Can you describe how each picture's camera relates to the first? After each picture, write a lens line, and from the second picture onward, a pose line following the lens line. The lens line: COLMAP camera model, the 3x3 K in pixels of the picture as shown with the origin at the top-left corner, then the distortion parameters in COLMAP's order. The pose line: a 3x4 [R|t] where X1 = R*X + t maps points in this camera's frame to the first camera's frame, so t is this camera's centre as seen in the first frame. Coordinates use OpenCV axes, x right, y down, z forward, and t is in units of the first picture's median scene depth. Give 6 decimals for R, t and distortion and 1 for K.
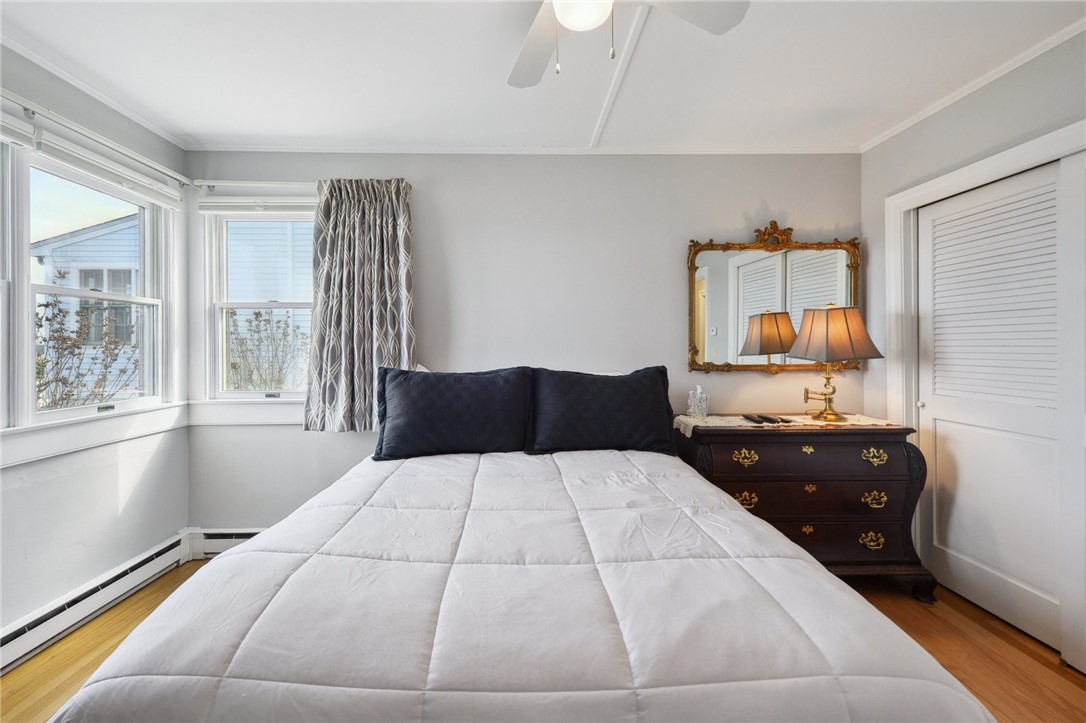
lens RADIAL K [[446.7, 0, 509.6], [0, 446.7, 347.8], [0, 0, 1]] dist [0.010814, -0.000495]
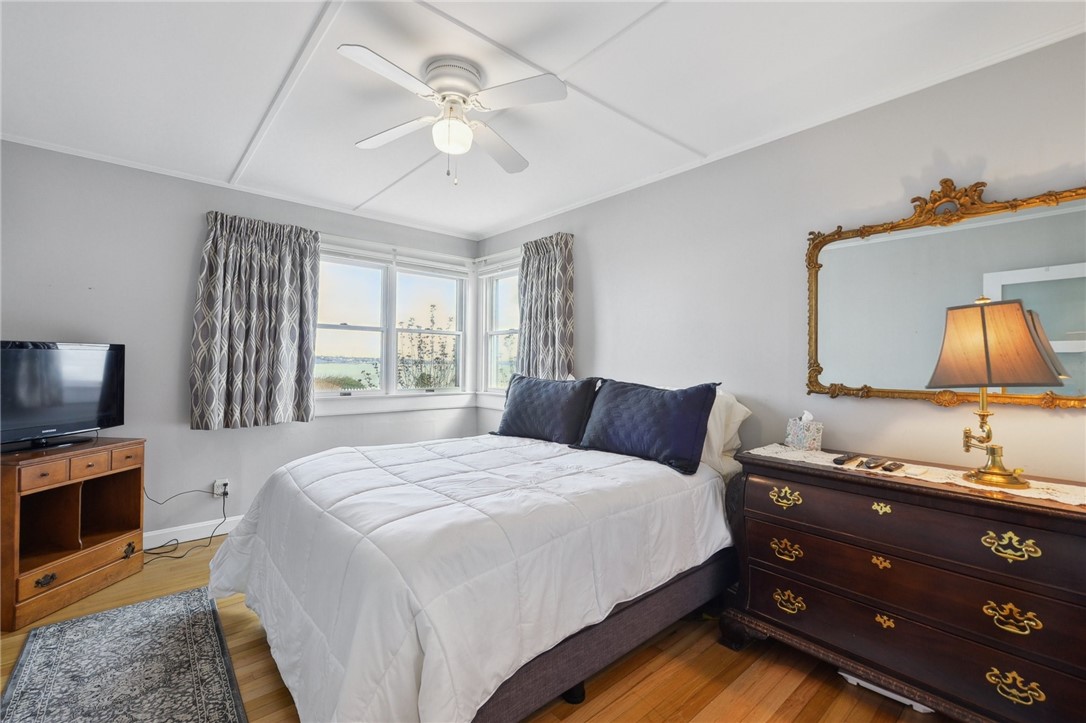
lens RADIAL K [[446.7, 0, 534.3], [0, 446.7, 361.1], [0, 0, 1]] dist [0.010814, -0.000495]
pose [[0.650242, 0.011281, -0.759644, 0.718299], [-0.016778, 0.999859, 0.000487, 0.001206], [0.759542, 0.012428, 0.650339, 0.093433]]
